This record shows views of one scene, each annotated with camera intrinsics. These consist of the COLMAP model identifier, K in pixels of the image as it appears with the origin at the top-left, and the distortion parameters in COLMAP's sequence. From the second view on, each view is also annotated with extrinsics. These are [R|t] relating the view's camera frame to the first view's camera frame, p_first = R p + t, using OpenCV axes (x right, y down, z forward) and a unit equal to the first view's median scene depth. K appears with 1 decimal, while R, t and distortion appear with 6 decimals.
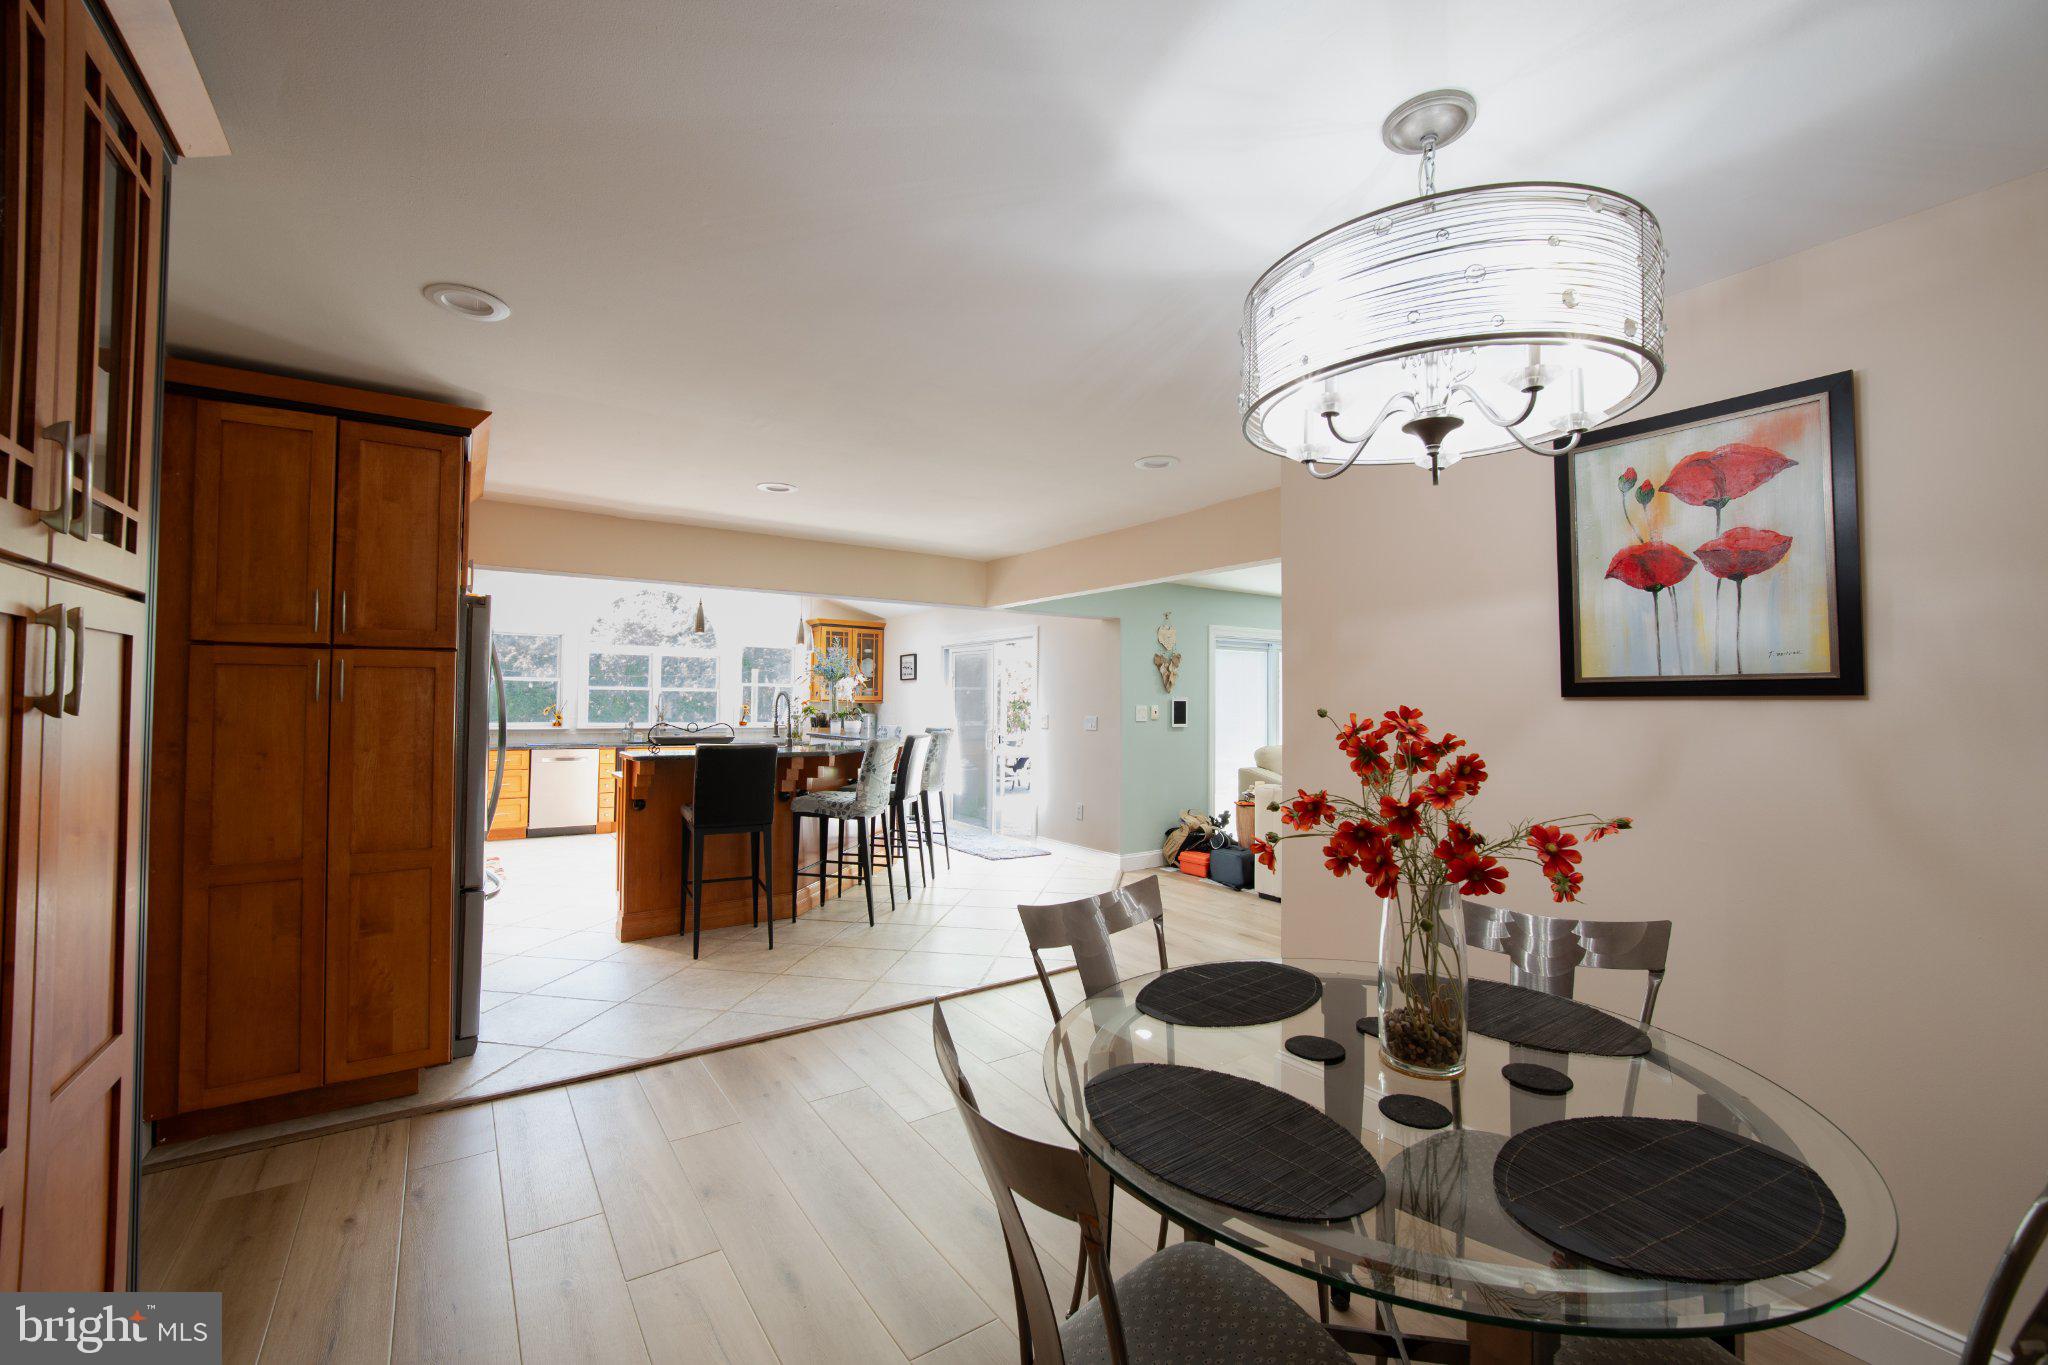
lens RADIAL K [[839.5, 0, 1027.6], [0, 839.5, 677.5], [0, 0, 1]] dist [-0.011989, -0.000031]
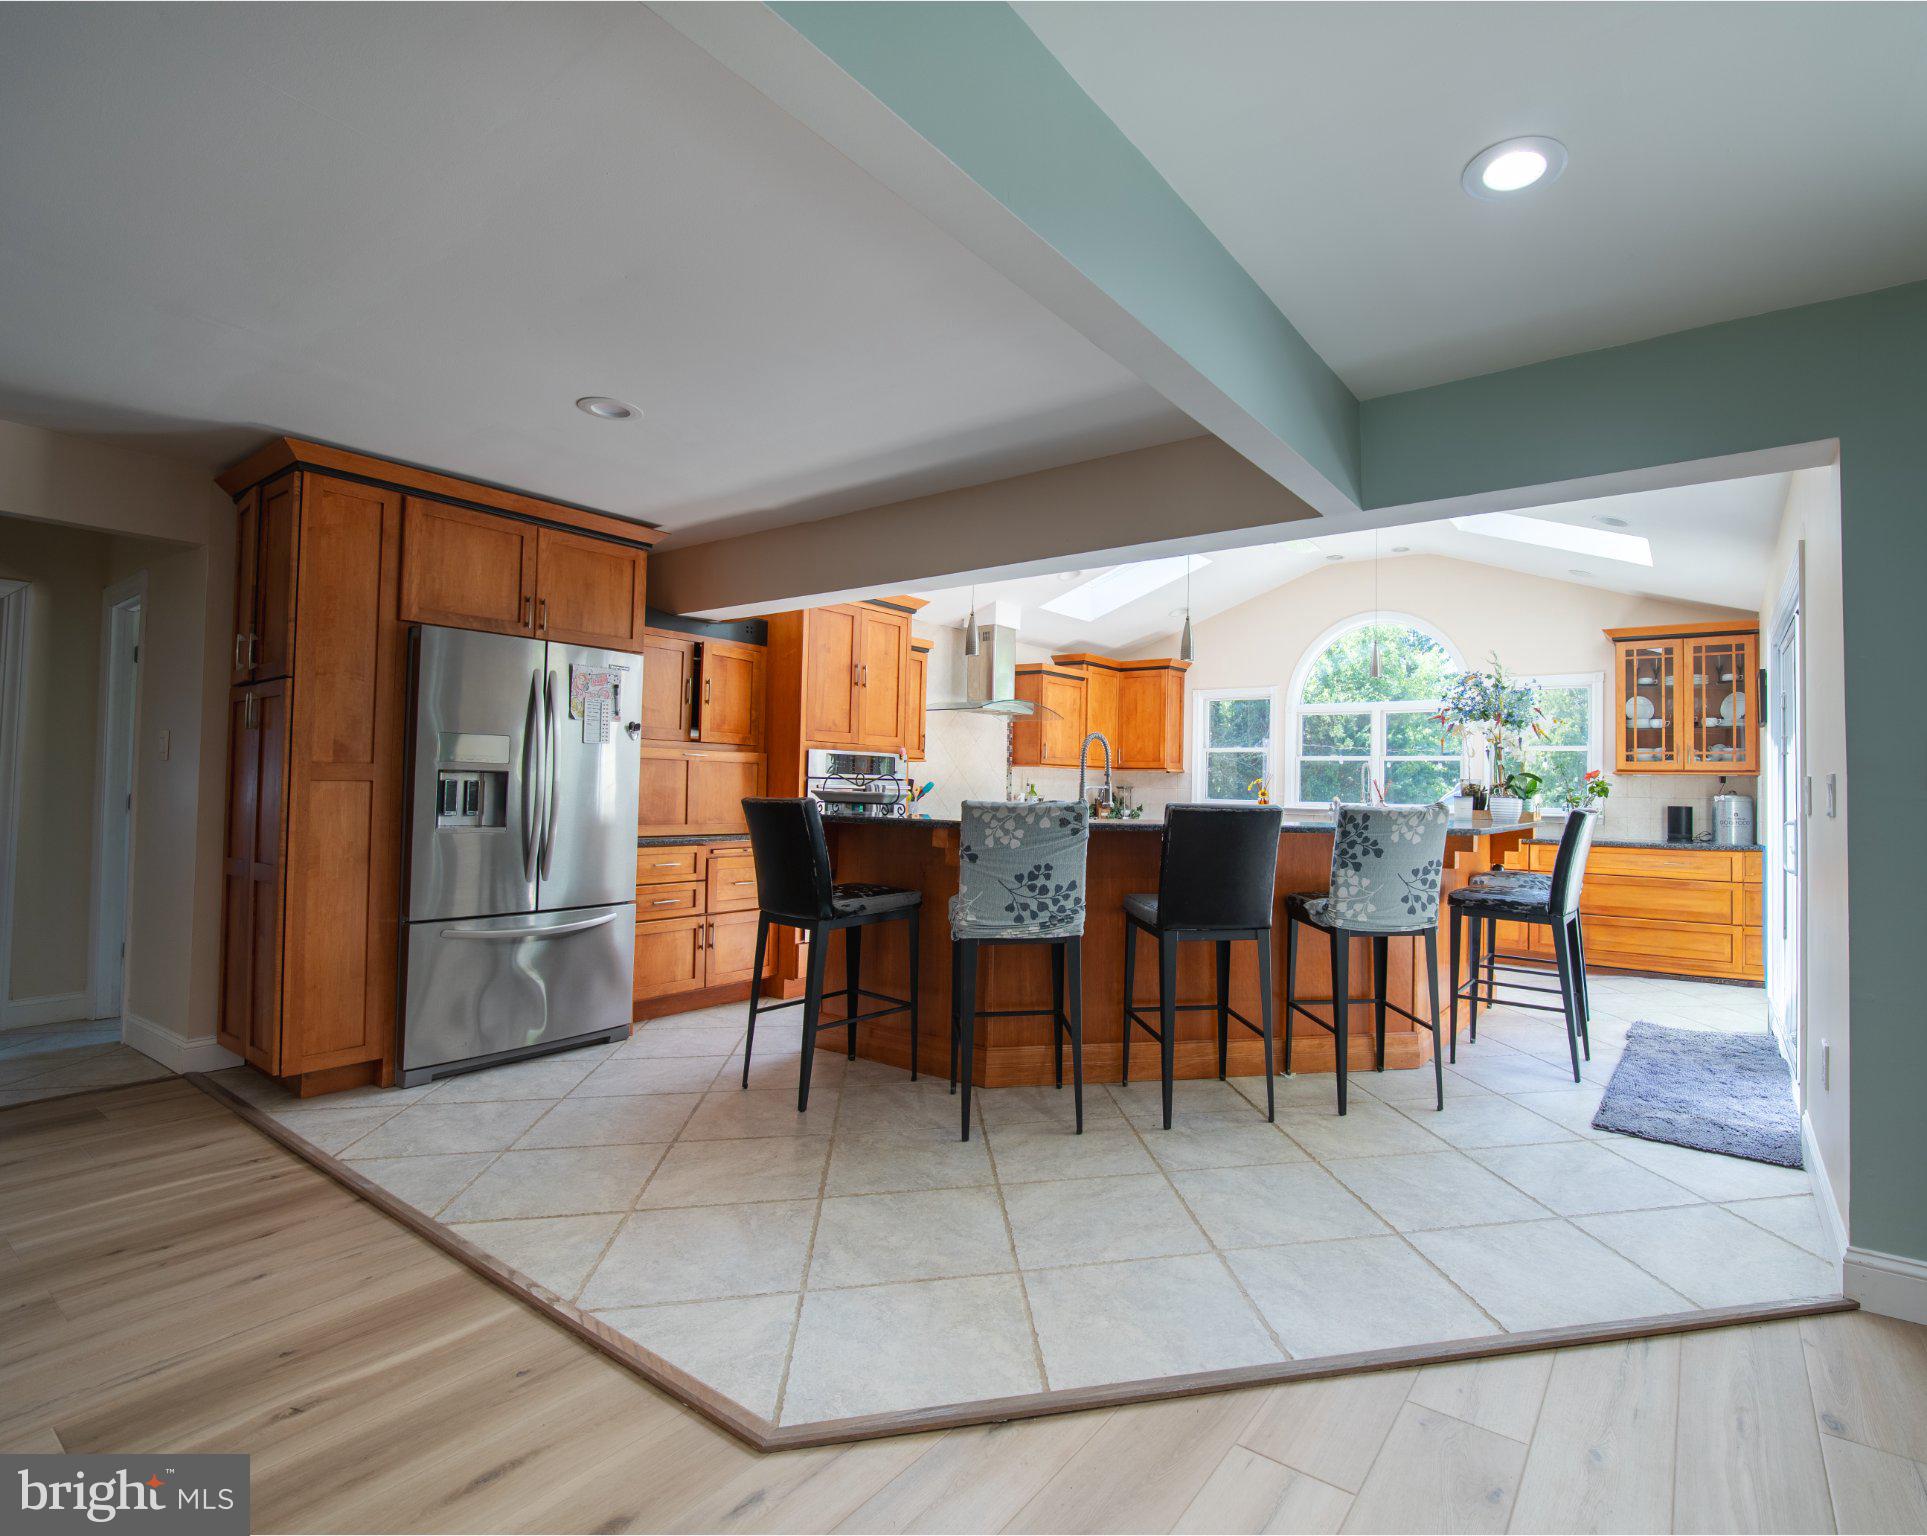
lens RADIAL K [[915.7, 0, 962.0], [0, 915.7, 768.0], [0, 0, 1]] dist [0.013298, 0.000212]
pose [[0.349583, -0.011791, -0.936831, 0.187531], [0.013430, 0.999881, -0.007573, 0.022642], [0.936809, -0.009934, 0.349699, 0.367818]]
